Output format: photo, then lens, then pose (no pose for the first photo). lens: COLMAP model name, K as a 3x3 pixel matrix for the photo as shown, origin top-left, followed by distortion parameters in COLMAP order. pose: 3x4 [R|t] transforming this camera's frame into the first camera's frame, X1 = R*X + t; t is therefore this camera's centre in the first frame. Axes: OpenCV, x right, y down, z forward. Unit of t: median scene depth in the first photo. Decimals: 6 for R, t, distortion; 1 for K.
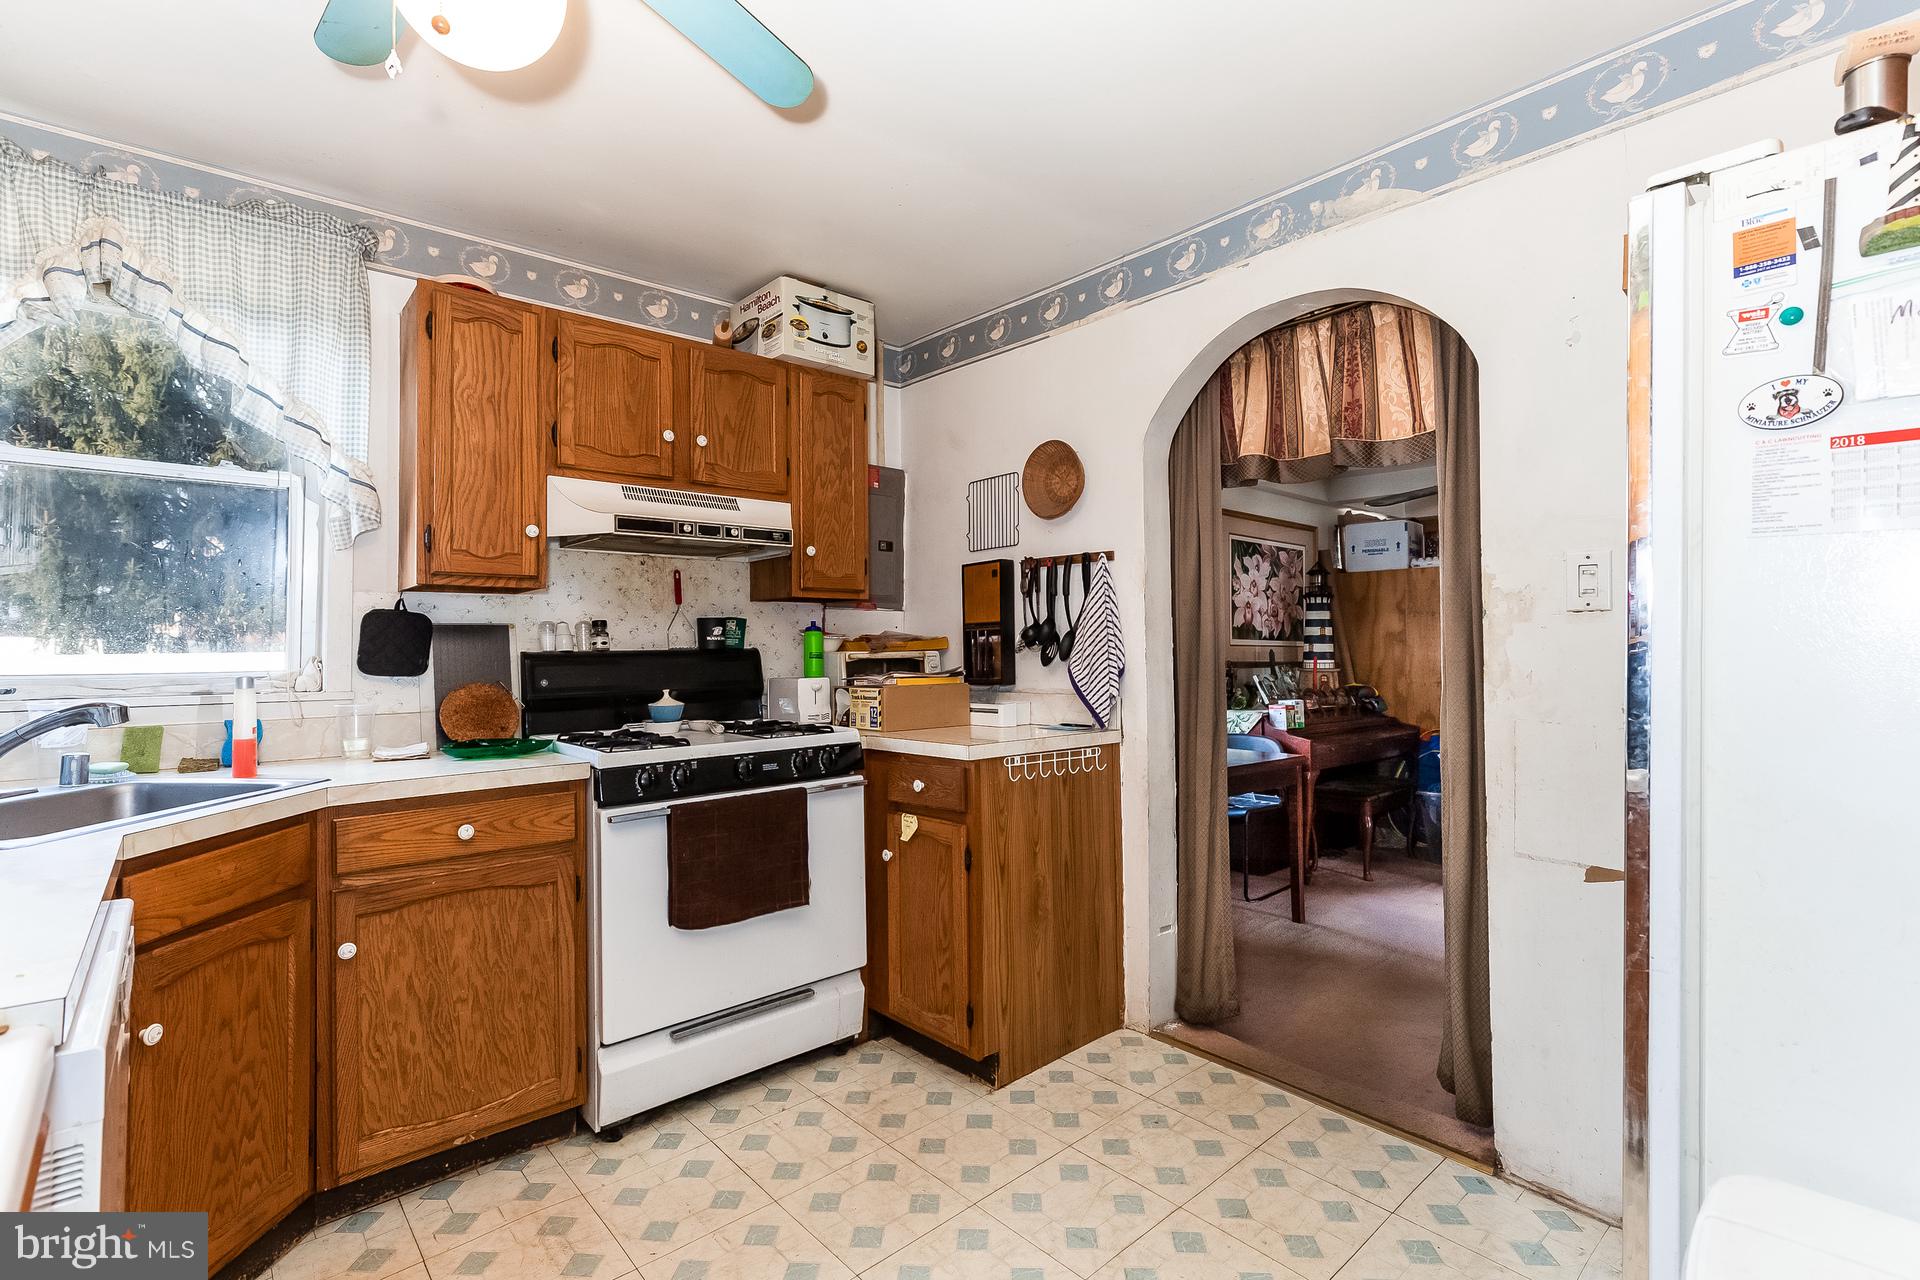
lens RADIAL K [[857.7, 0, 928.5], [0, 857.7, 625.9], [0, 0, 1]] dist [0.004498, 0.000091]
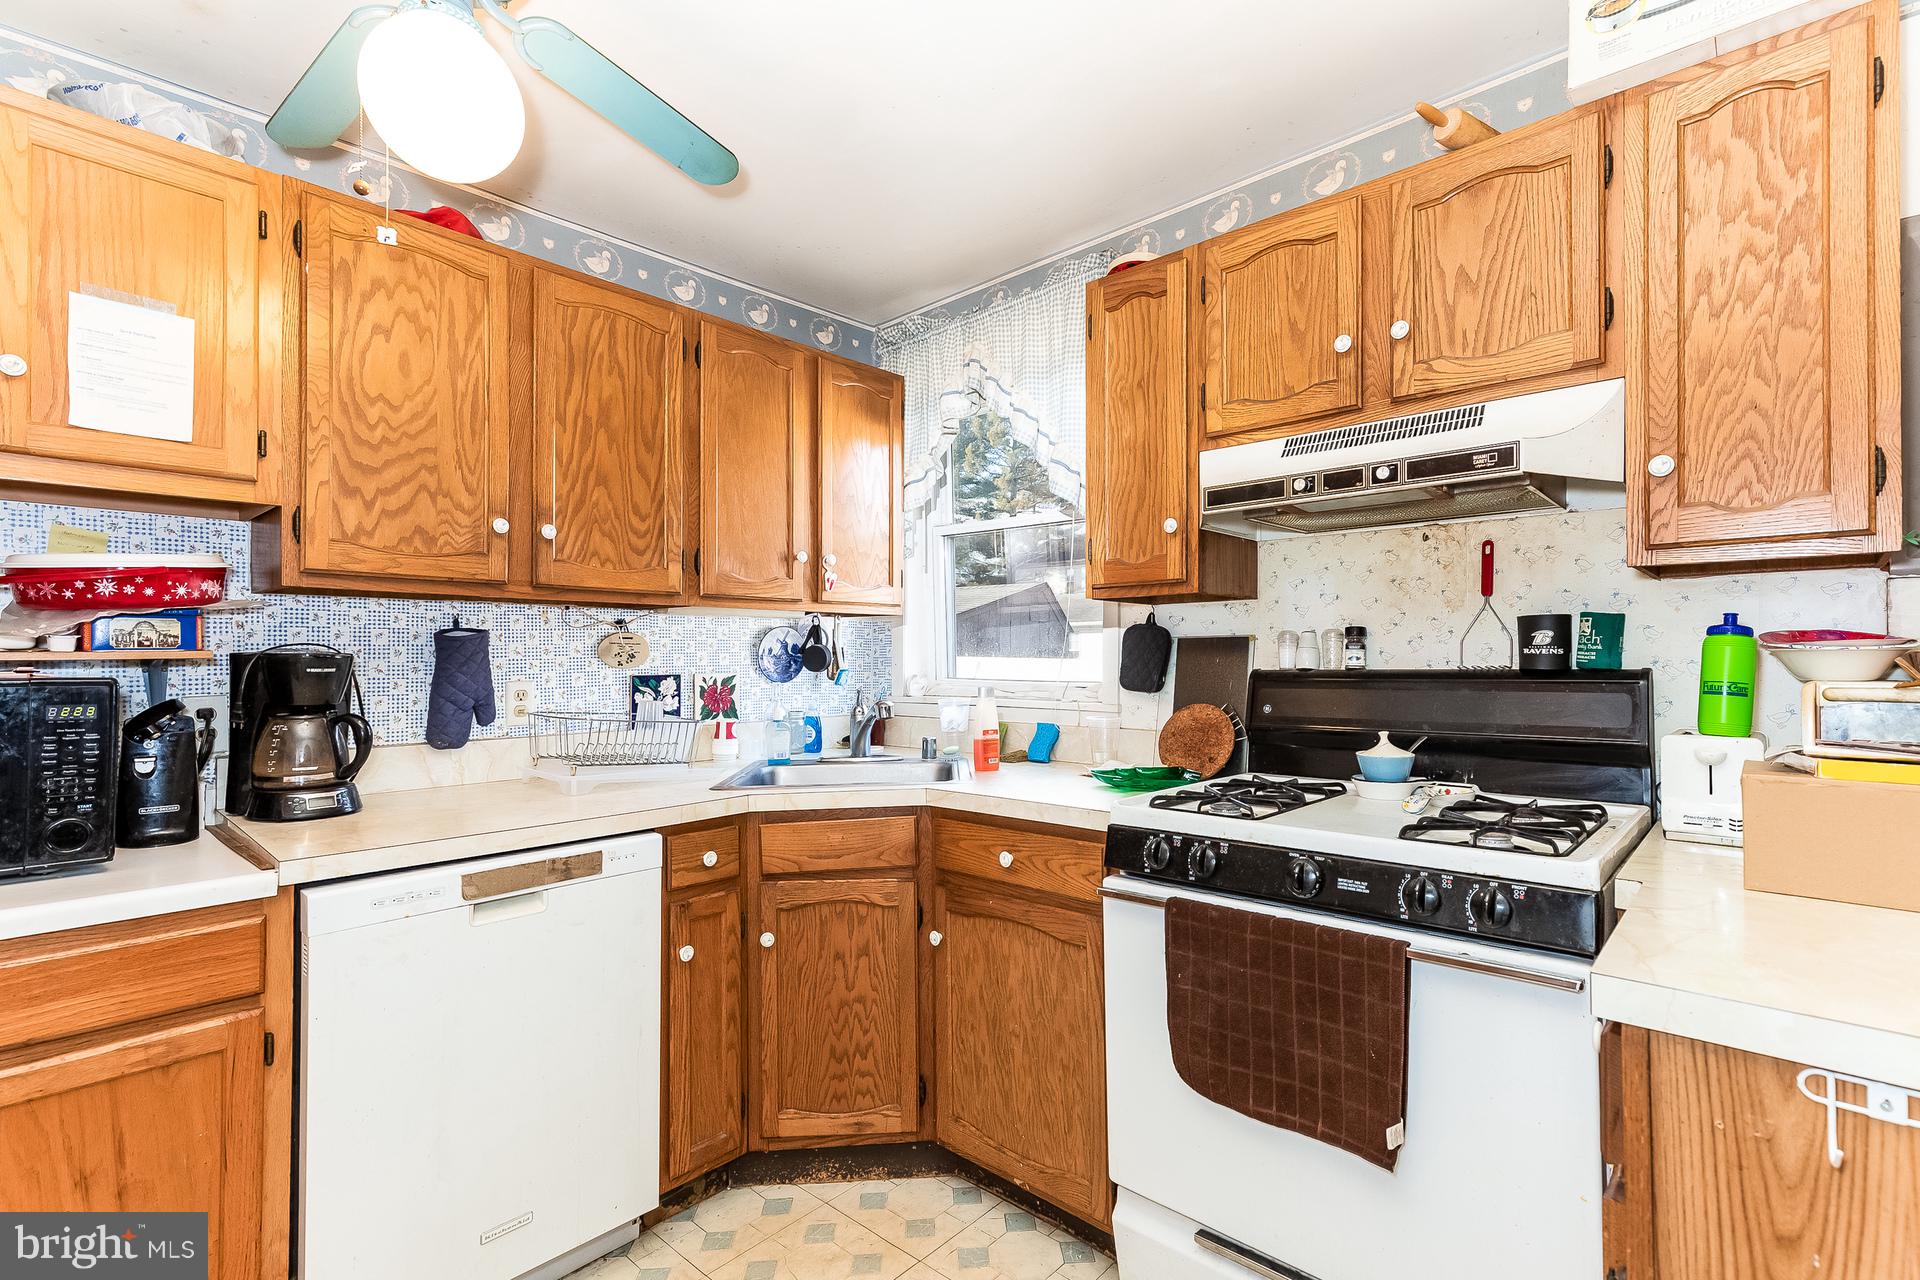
lens RADIAL K [[875.8, 0, 965.5], [0, 875.8, 644.6], [0, 0, 1]] dist [0.019374, 0.000082]
pose [[0.153556, -0.005646, -0.988124, 0.349594], [0.028673, 0.999588, -0.001256, 0.000132], [0.987724, -0.028140, 0.153655, 0.671103]]
